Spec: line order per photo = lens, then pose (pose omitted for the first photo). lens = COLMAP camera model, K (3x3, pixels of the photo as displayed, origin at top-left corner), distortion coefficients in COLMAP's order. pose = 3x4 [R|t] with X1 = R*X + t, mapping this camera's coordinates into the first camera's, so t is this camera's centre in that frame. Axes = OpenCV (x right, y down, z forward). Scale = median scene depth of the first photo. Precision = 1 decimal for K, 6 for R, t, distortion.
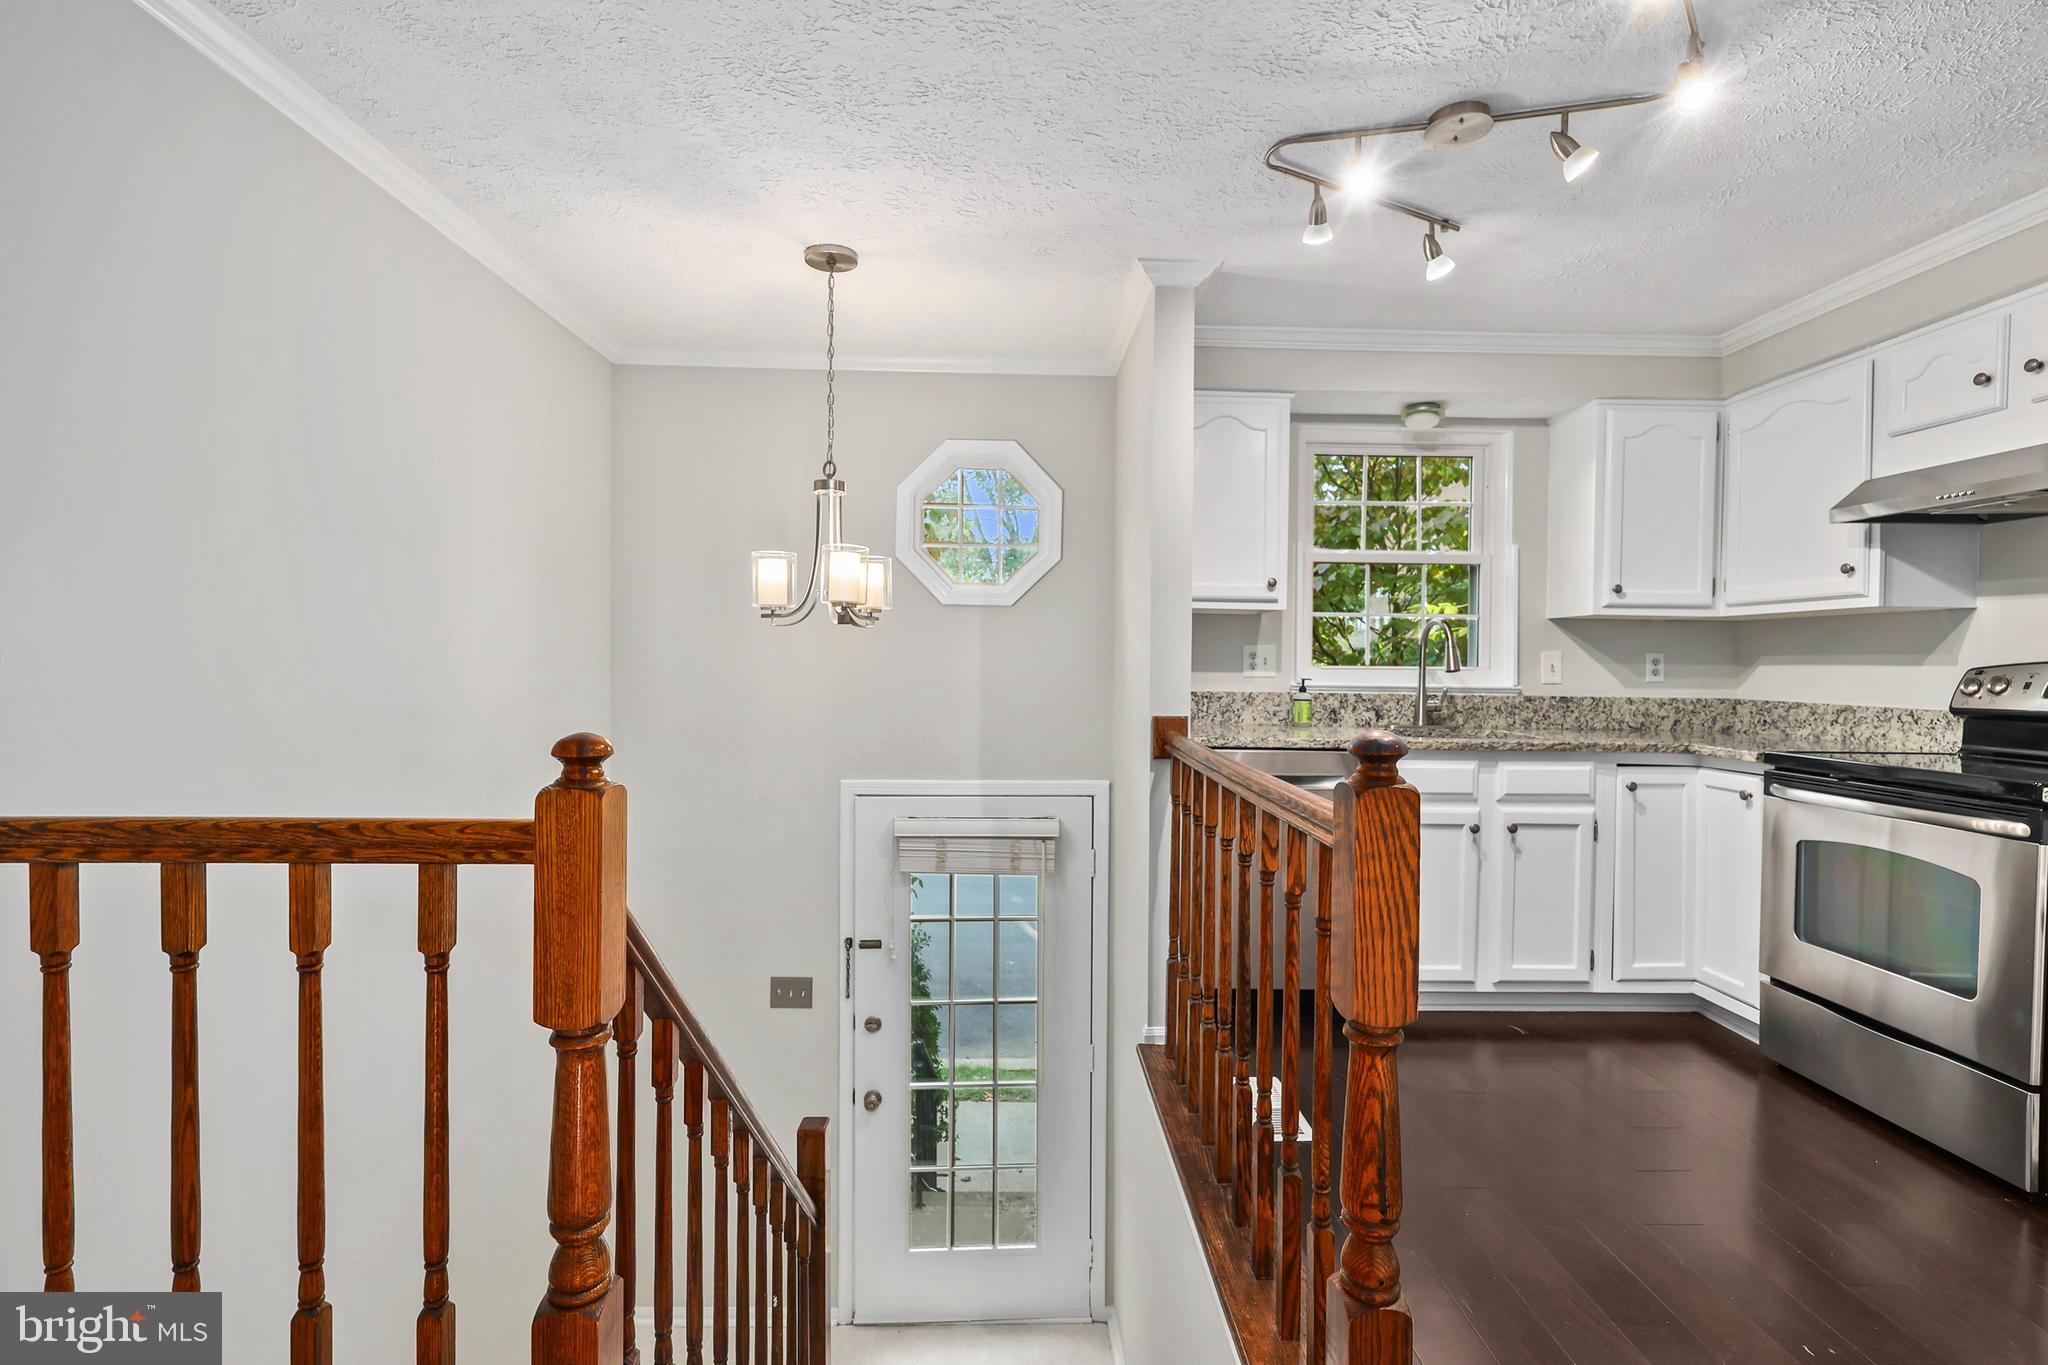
lens RADIAL K [[955.0, 0, 1020.1], [0, 955.0, 676.5], [0, 0, 1]] dist [-0.001214, 0.000620]
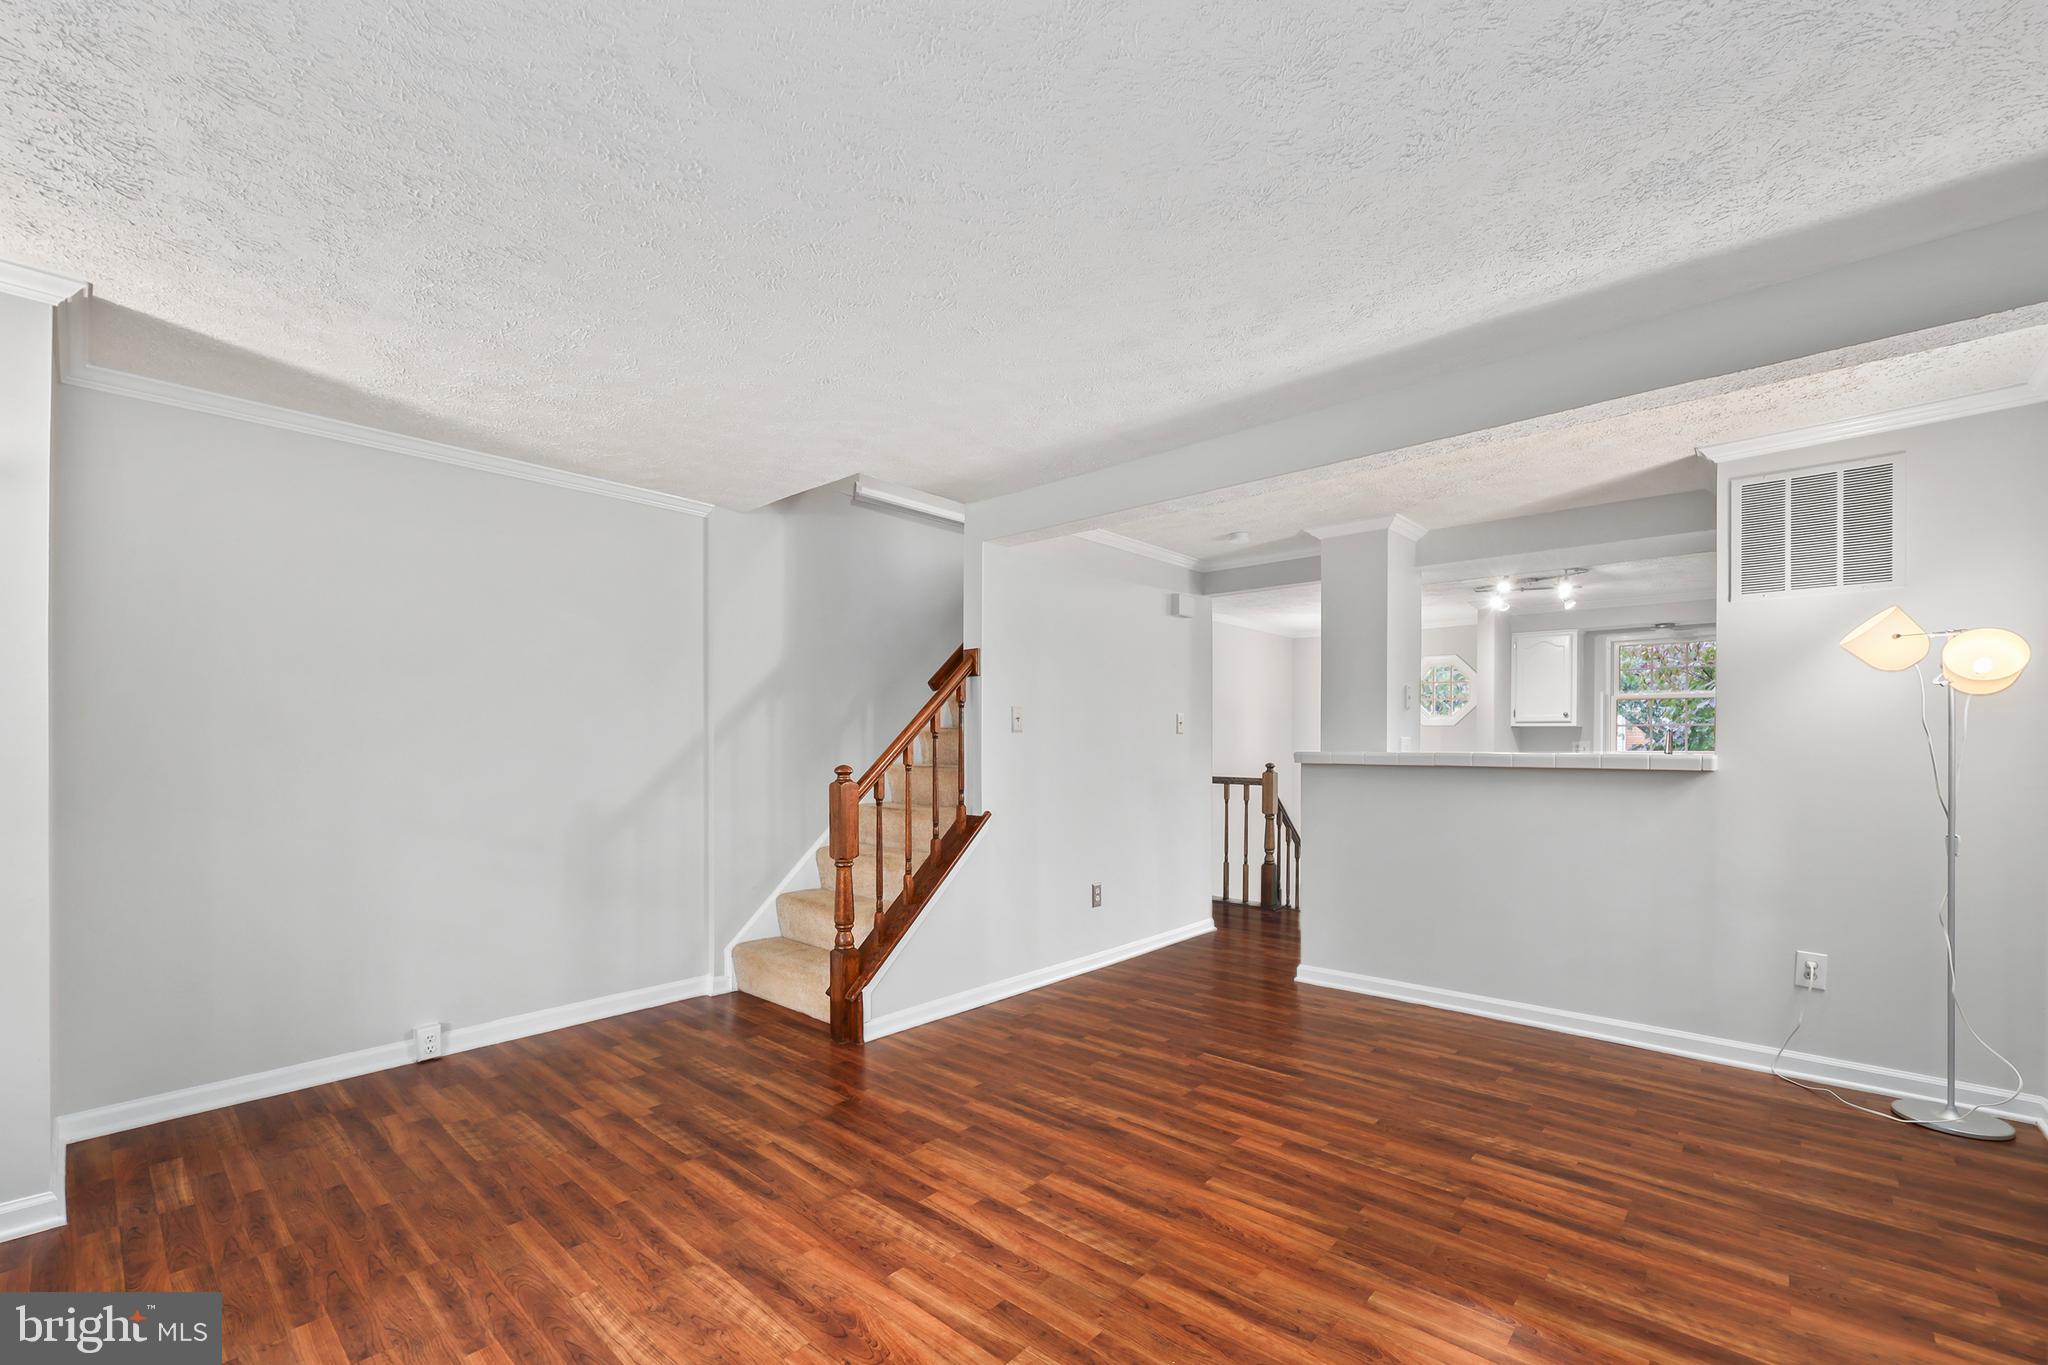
lens RADIAL K [[850.9, 0, 1023.7], [0, 850.9, 737.1], [0, 0, 1]] dist [0.000396, 0.000201]
pose [[0.729283, -0.015946, -0.684027, 0.752995], [-0.006739, 0.999513, -0.030485, 0.028320], [0.684179, 0.026842, 0.728820, -1.434959]]
